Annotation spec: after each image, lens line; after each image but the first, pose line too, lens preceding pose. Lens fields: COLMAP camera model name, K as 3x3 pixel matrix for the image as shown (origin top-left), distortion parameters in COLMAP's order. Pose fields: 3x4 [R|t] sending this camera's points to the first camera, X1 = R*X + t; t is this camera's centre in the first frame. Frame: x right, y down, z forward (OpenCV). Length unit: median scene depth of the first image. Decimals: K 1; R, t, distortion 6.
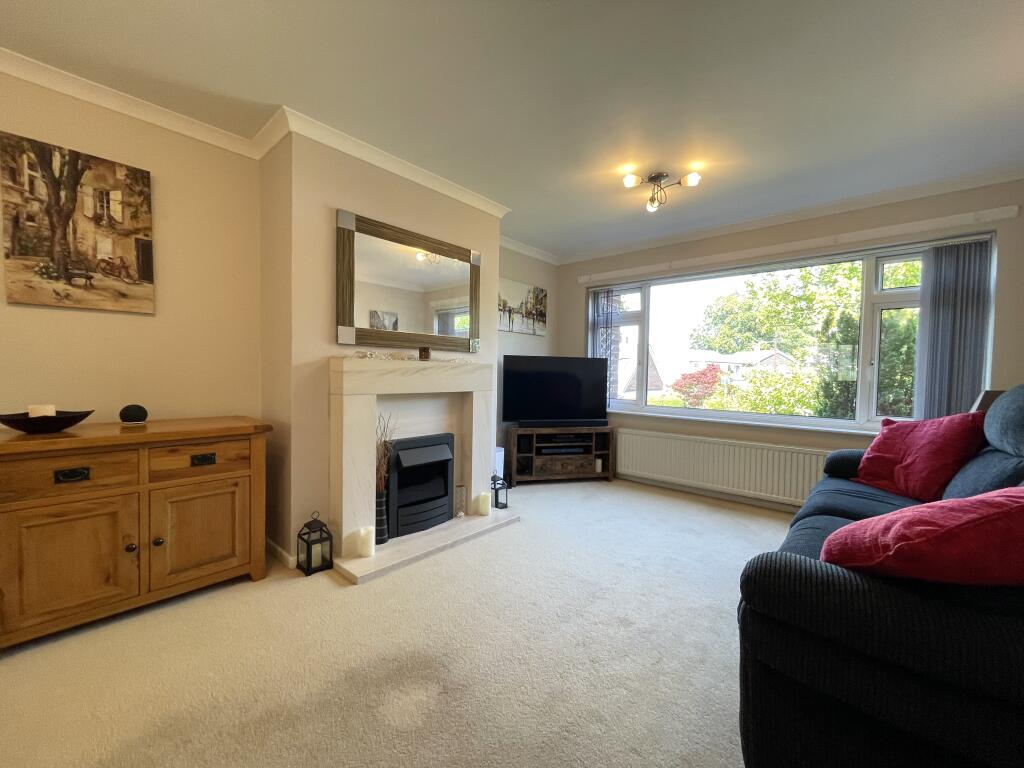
lens RADIAL K [[419.8, 0, 512.0], [0, 419.8, 384.0], [0, 0, 1]] dist [-0.001759, -0.000236]
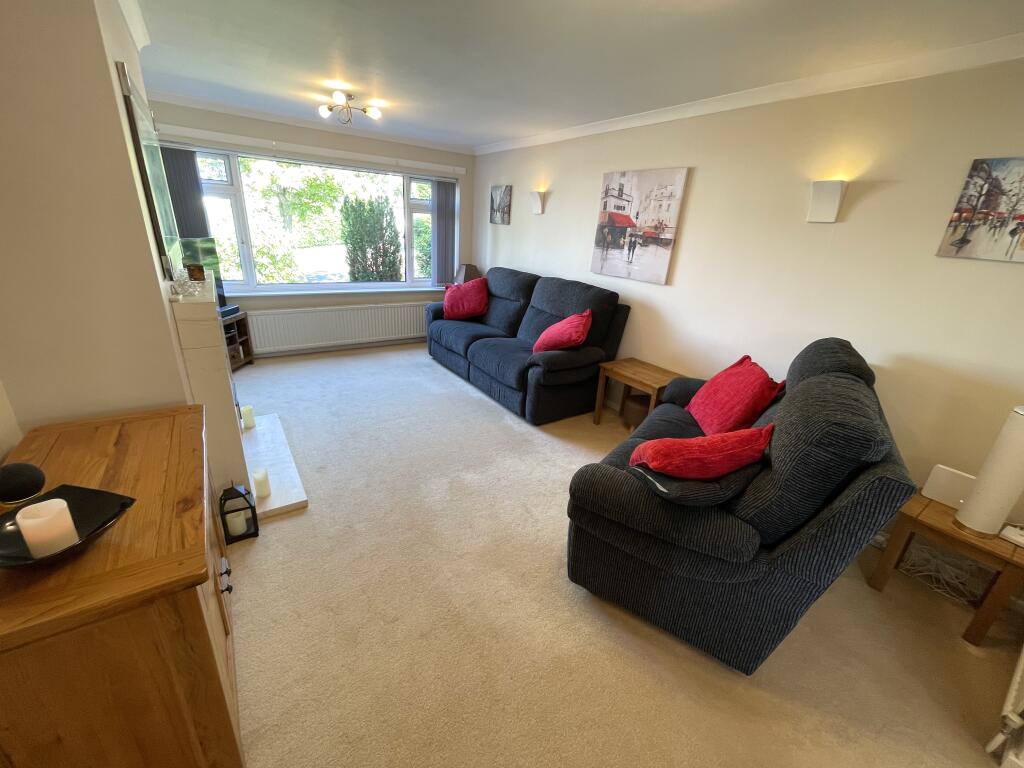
lens RADIAL K [[419.8, 0, 512.0], [0, 419.8, 384.0], [0, 0, 1]] dist [-0.001759, -0.000236]
pose [[0.241490, -0.343981, 0.907392, -0.729589], [-0.034818, 0.931393, 0.362346, -0.155383], [-0.969779, -0.119097, 0.212945, 0.178998]]
